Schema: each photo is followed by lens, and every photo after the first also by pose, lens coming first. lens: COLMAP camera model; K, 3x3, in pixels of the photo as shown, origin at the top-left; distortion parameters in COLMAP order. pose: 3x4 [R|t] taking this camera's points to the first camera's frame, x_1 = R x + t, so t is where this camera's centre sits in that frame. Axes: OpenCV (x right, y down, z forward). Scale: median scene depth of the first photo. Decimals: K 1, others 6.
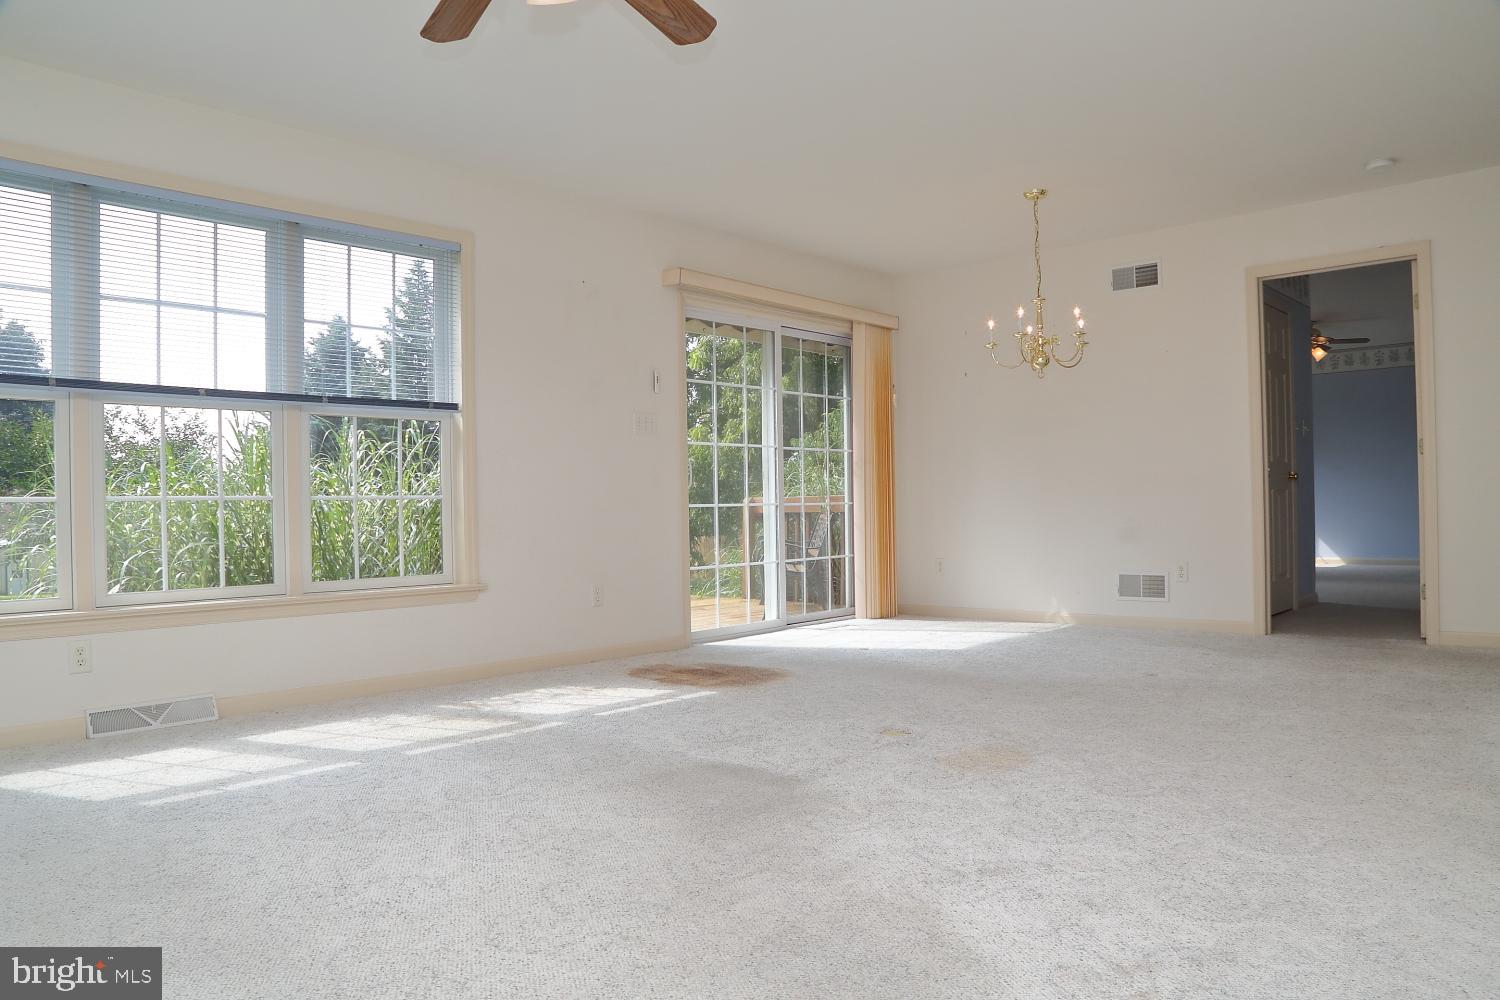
lens RADIAL K [[1014.0, 0, 743.4], [0, 1014.0, 507.1], [0, 0, 1]] dist [-0.086073, 0.005202]
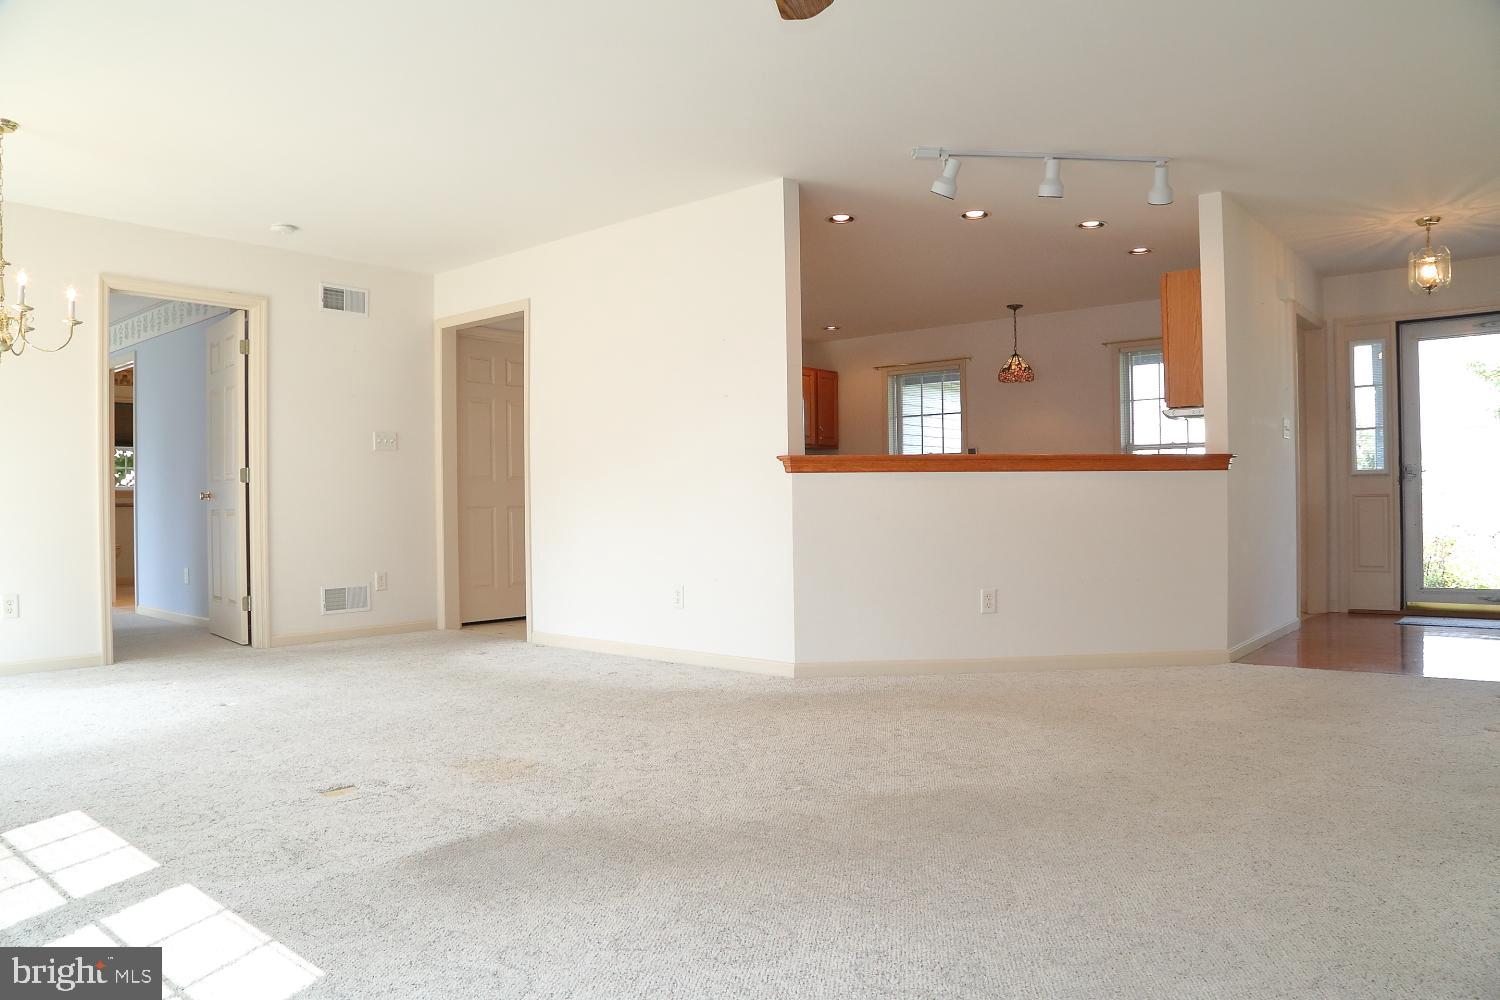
lens RADIAL K [[1014.0, 0, 743.4], [0, 1014.0, 507.1], [0, 0, 1]] dist [-0.086073, 0.005202]
pose [[-0.054135, 0.024259, 0.998239, -0.900357], [0.007261, 0.999688, -0.023901, 0.008225], [-0.998507, 0.005954, -0.054294, 0.890917]]
